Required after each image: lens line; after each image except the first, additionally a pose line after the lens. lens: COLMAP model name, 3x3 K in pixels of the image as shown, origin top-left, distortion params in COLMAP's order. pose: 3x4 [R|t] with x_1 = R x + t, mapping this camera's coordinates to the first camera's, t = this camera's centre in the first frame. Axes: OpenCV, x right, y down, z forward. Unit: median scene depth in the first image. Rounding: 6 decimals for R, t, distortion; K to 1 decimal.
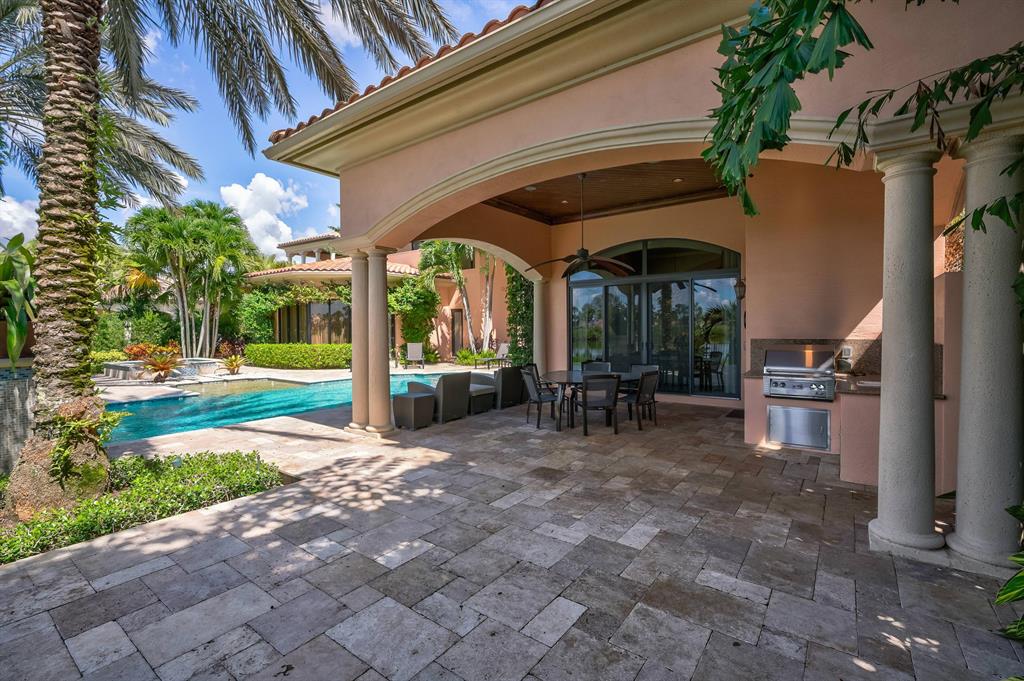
lens RADIAL K [[457.0, 0, 513.7], [0, 457.0, 335.1], [0, 0, 1]] dist [-0.010097, 0.002837]
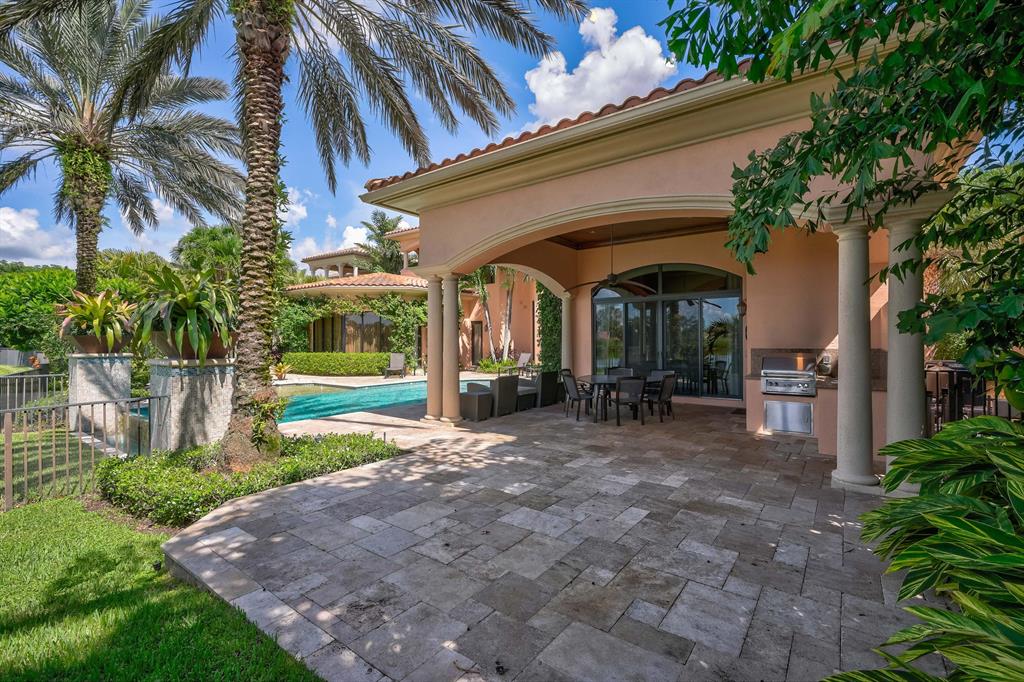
lens RADIAL K [[457.0, 0, 513.9], [0, 457.0, 335.0], [0, 0, 1]] dist [-0.010097, 0.002837]
pose [[0.999985, 0.005345, -0.001293, -0.092120], [-0.005376, 0.999677, -0.024846, 0.004403], [0.001160, 0.024852, 0.999690, -0.180528]]
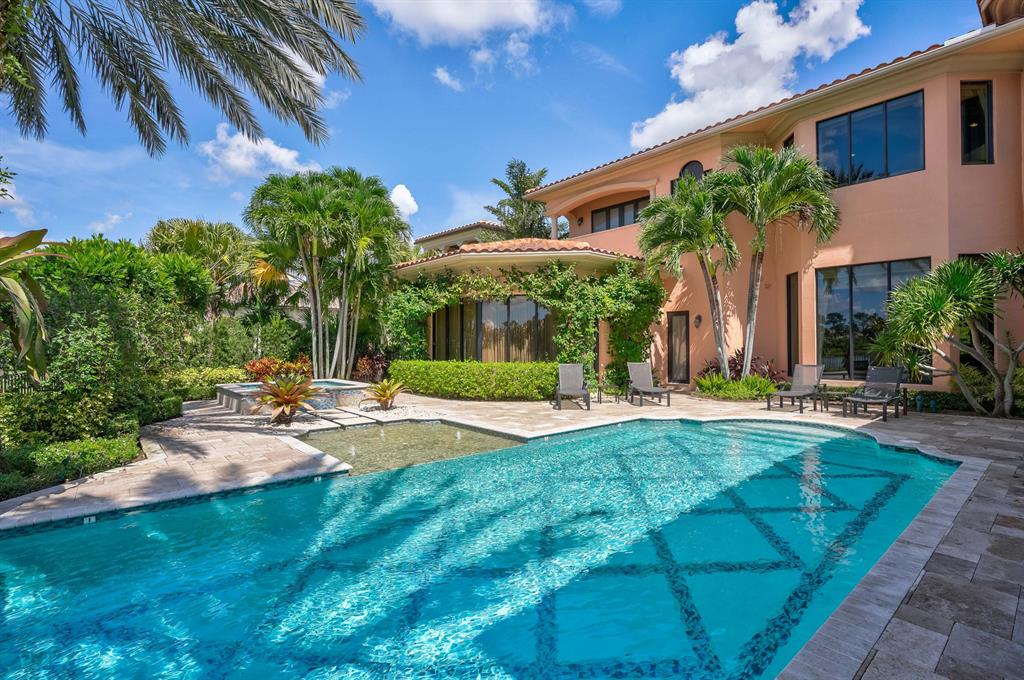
lens RADIAL K [[479.7, 0, 512.7], [0, 479.7, 334.2], [0, 0, 1]] dist [-0.009609, 0.005232]
pose [[0.974114, 0.002248, -0.226048, -0.515469], [-0.009964, 0.999406, -0.032999, 0.003353], [0.225839, 0.034397, 0.973557, 0.679872]]
